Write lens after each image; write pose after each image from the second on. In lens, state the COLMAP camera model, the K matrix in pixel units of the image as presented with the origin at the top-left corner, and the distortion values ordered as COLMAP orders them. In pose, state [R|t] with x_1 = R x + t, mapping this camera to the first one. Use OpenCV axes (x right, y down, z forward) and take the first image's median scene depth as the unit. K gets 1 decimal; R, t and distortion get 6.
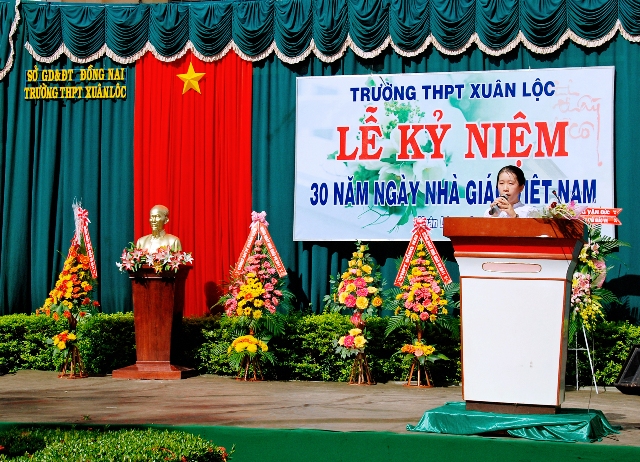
lens RADIAL K [[1256.5, 0, 344.7], [0, 1256.5, 226.0], [0, 0, 1]] dist [0.118582, 0.000000]
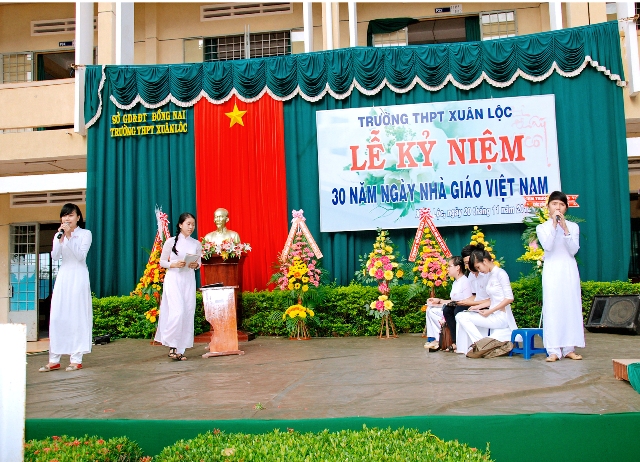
lens RADIAL K [[655.9, 0, 323.0], [0, 655.9, 234.7], [0, 0, 1]] dist [-0.049536, 0.000000]
pose [[0.993641, -0.042003, 0.104464, -0.113838], [0.042914, 0.999058, -0.006490, 0.019509], [-0.104093, 0.010931, 0.994507, 0.312810]]
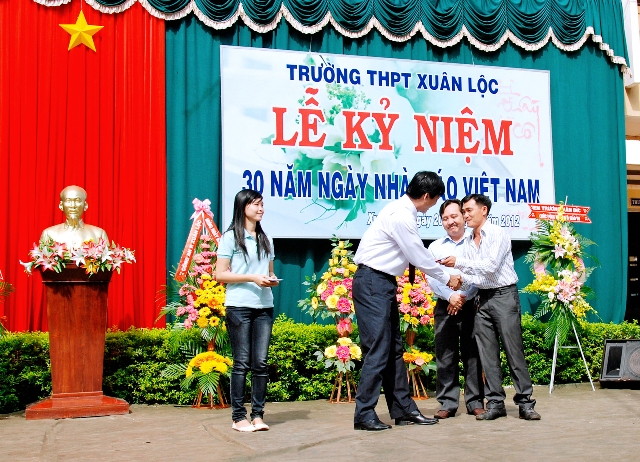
lens RADIAL K [[935.1, 0, 429.6], [0, 935.1, 251.7], [0, 0, 1]] dist [-0.015056, 0.000000]
pose [[0.825916, 0.008074, 0.563736, -0.285283], [-0.005065, 0.999963, -0.006901, 0.025506], [-0.563771, 0.002845, 0.825927, 0.413831]]
